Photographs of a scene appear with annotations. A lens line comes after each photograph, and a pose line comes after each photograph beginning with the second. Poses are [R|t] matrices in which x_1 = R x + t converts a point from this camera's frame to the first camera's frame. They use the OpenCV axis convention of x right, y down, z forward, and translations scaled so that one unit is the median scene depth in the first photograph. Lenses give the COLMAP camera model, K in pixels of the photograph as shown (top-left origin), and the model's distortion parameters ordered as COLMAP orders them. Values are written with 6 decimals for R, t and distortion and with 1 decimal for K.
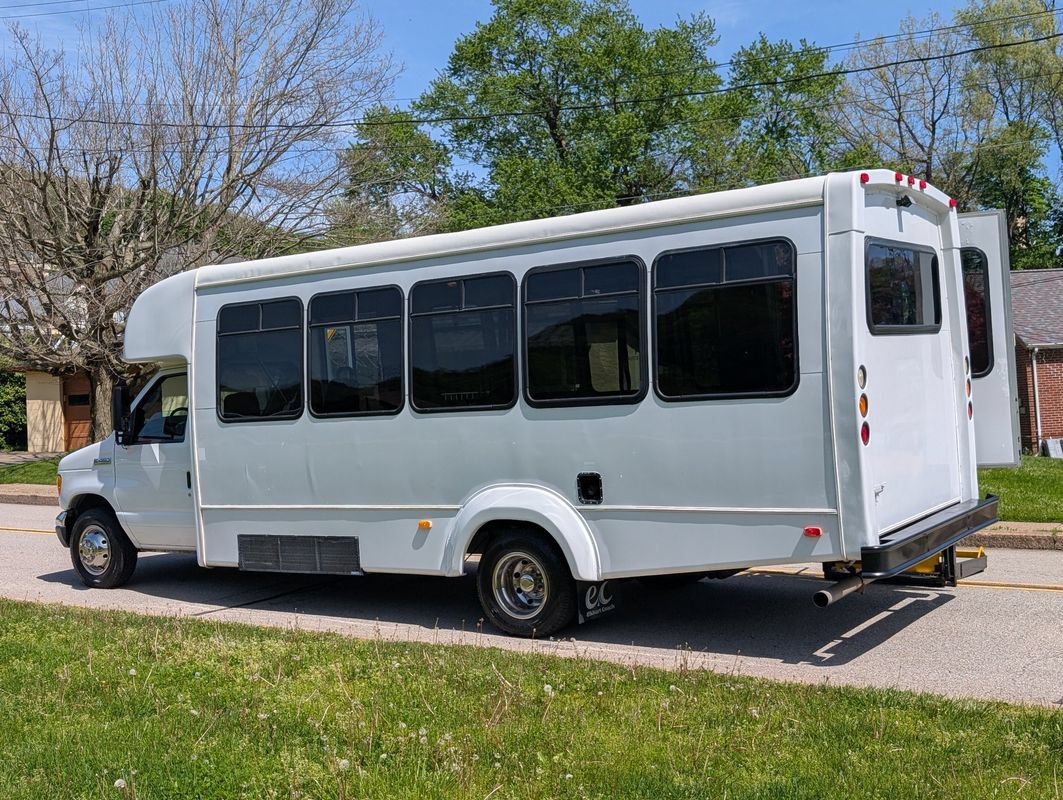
lens RADIAL K [[1239.6, 0, 510.8], [0, 1239.6, 404.3], [0, 0, 1]] dist [0.166612, -0.581450]
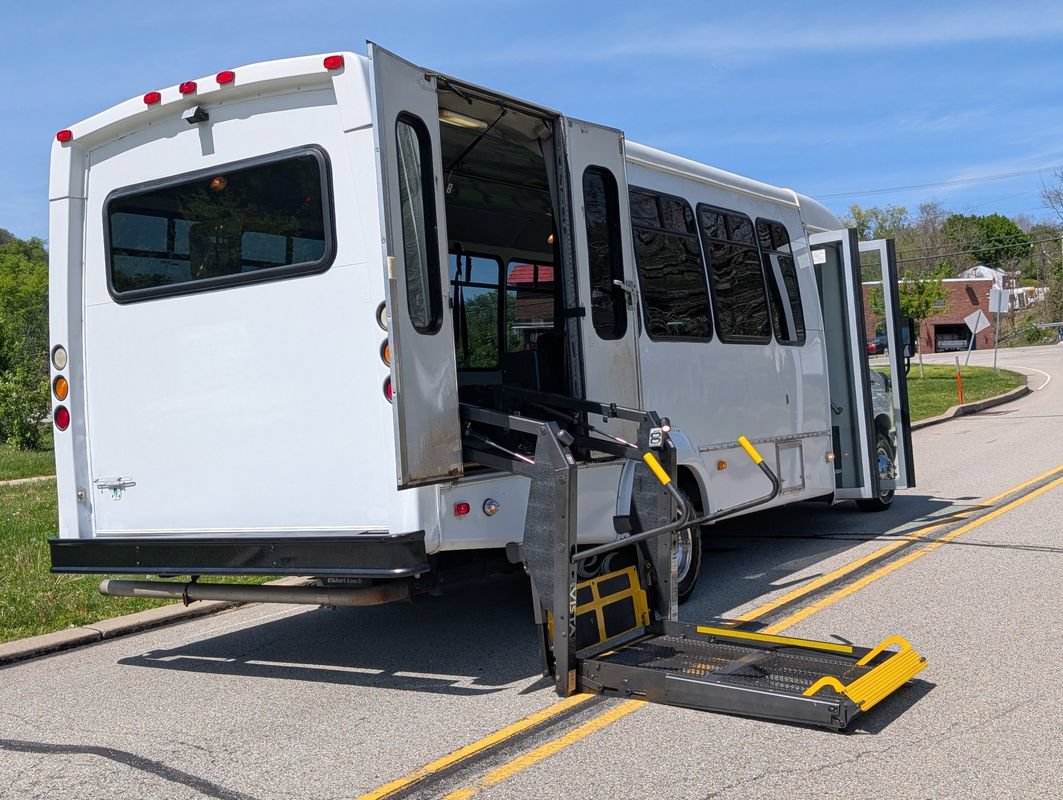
lens RADIAL K [[1240.8, 0, 551.2], [0, 1240.8, 389.4], [0, 0, 1]] dist [0.122315, -0.356003]
pose [[0.036792, 0.039797, -0.998530, 0.961934], [0.045072, 0.998124, 0.041441, -0.016119], [0.998306, -0.046531, 0.034930, 1.041895]]
